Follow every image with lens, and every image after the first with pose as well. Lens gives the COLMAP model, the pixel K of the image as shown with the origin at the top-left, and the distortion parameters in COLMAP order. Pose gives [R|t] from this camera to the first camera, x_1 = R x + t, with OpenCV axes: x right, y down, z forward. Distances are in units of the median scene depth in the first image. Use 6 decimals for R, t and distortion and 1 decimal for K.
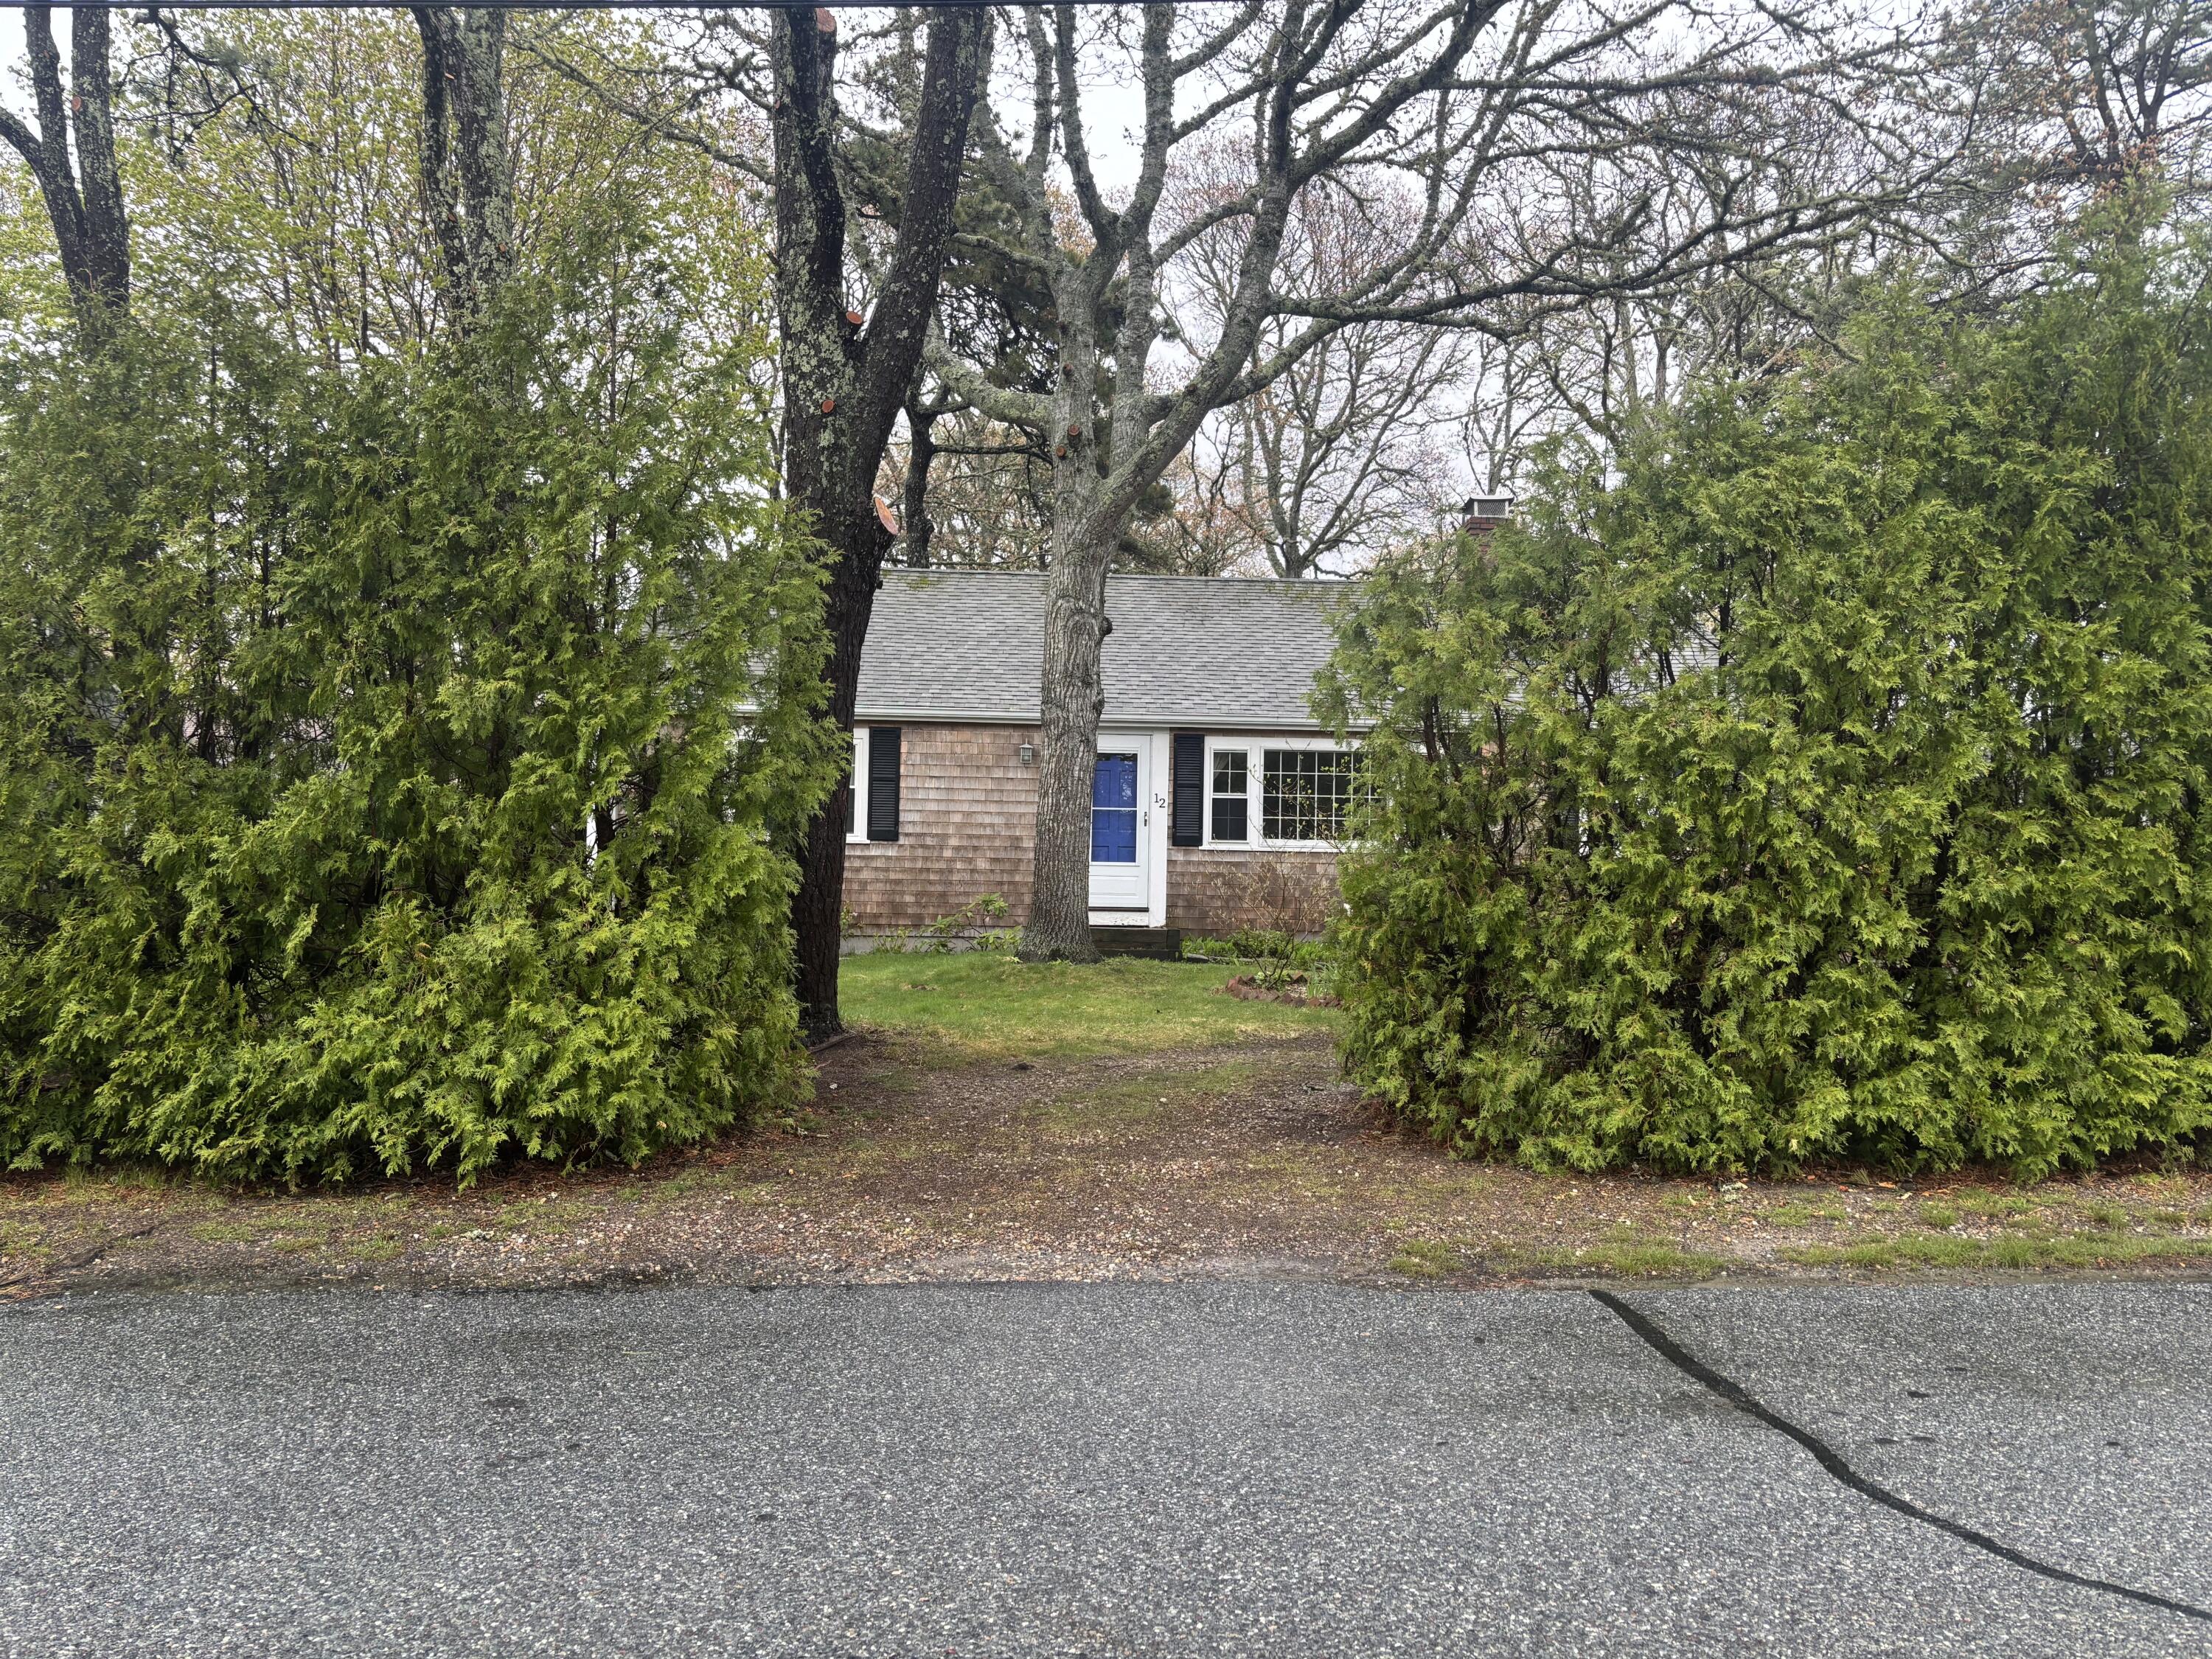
lens RADIAL K [[1660.9, 0, 1106.0], [0, 1660.9, 829.5], [0, 0, 1]] dist [0.181347, -0.480162]
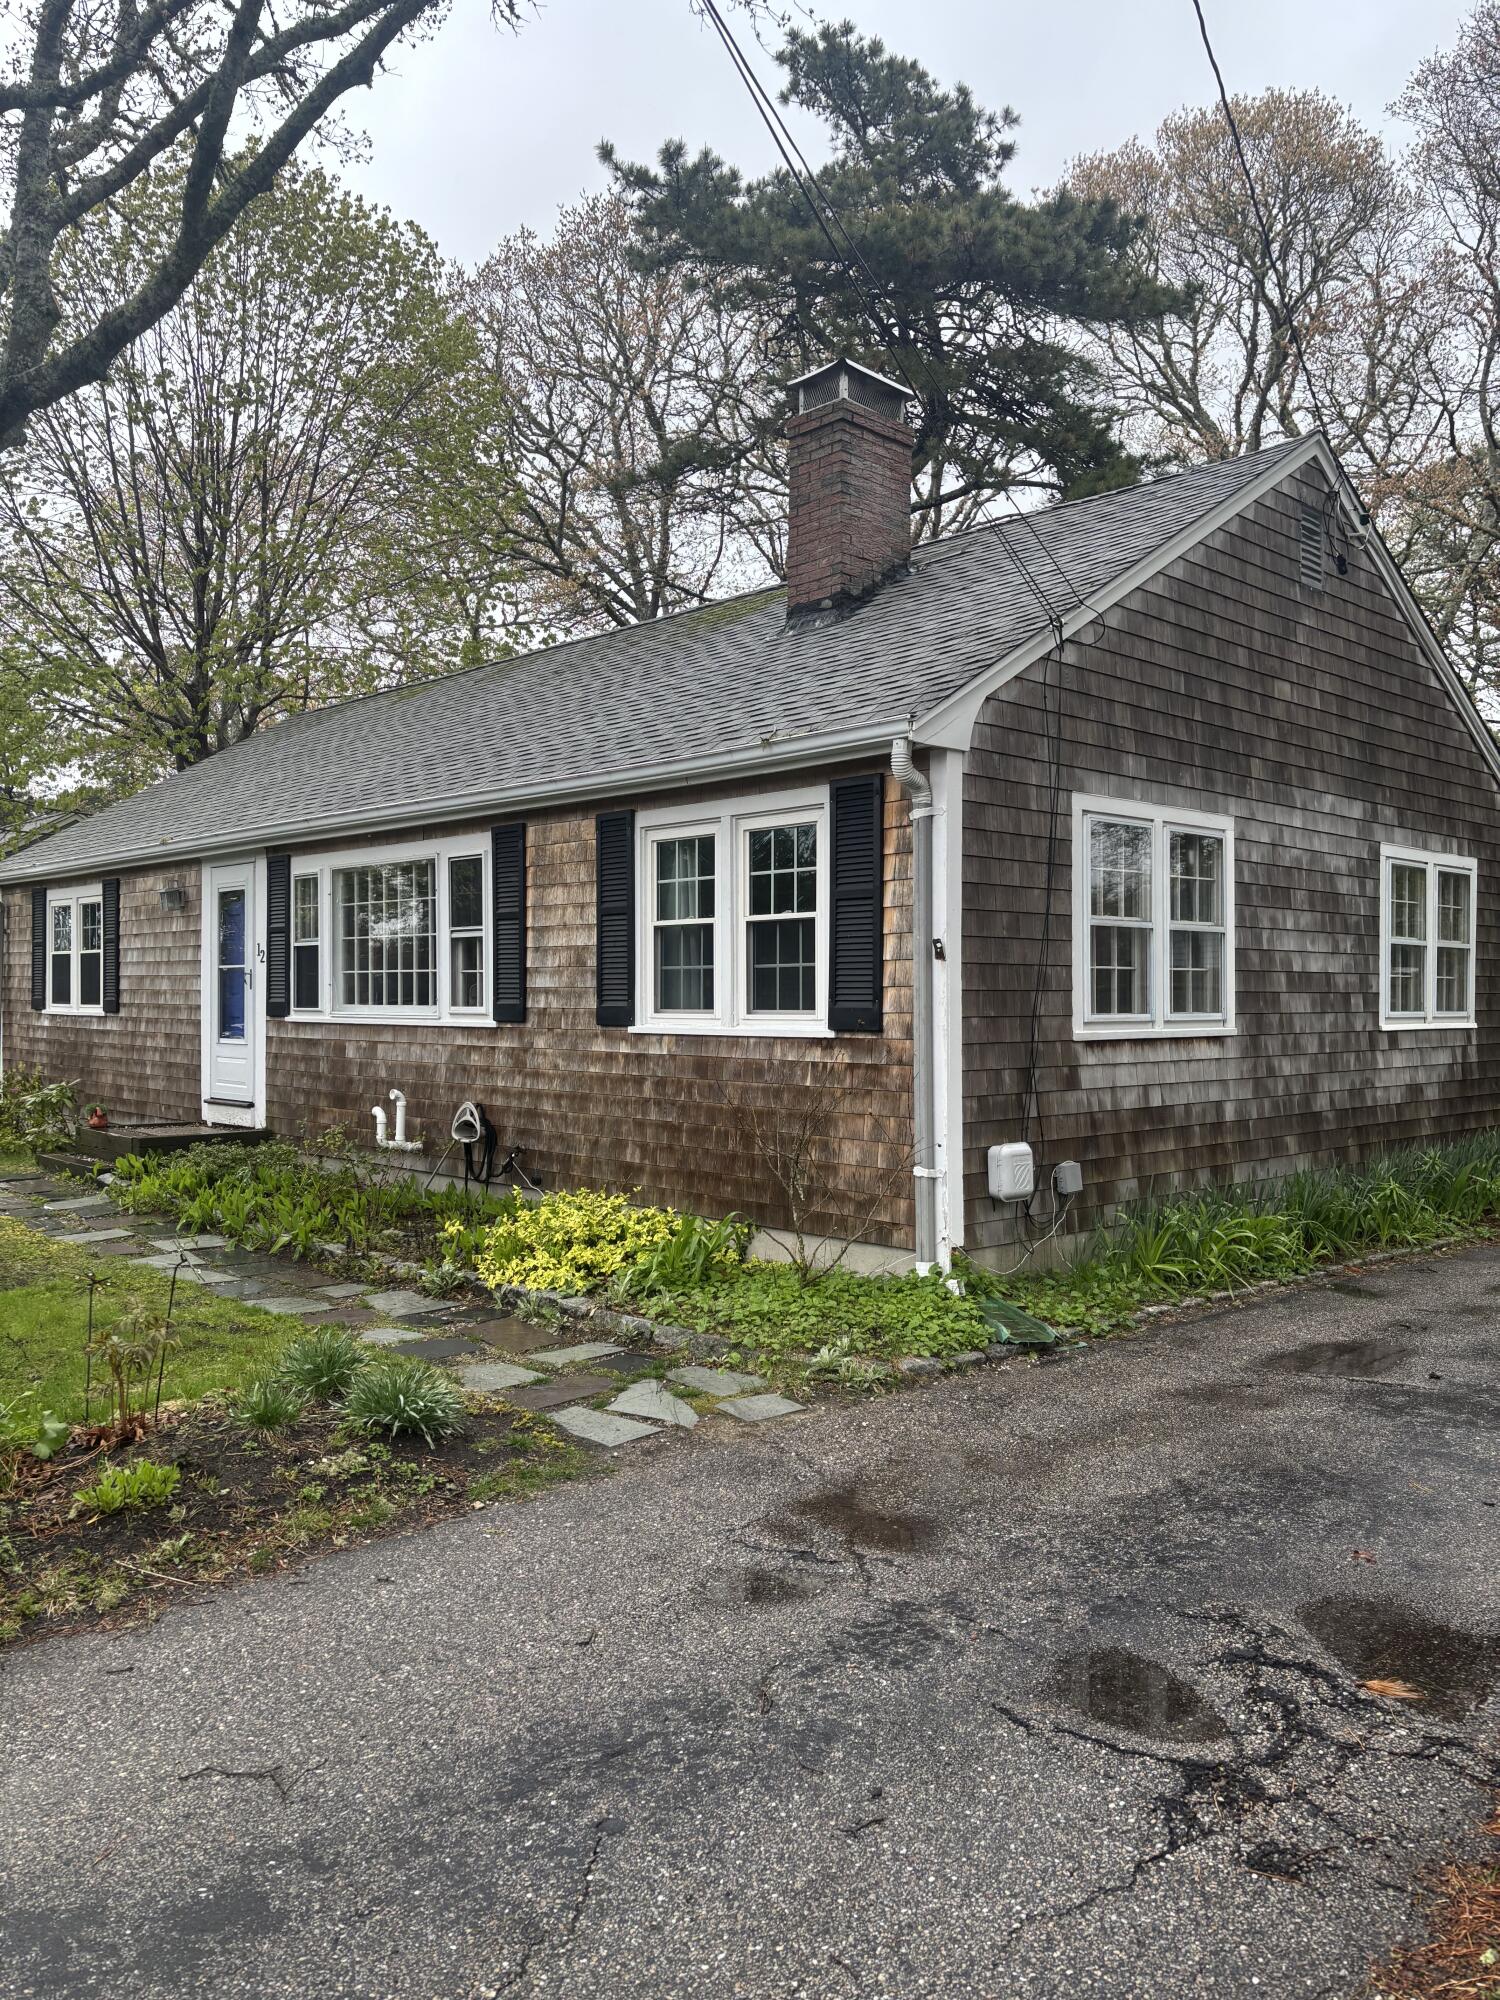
lens RADIAL K [[1501.7, 0, 750.0], [0, 1501.7, 1000.0], [0, 0, 1]] dist [0.181347, -0.480162]
pose [[0.664072, -0.013942, -0.747539, 0.657054], [0.027859, 0.999593, 0.006106, 0.004570], [0.747150, -0.024880, 0.664190, 0.722875]]
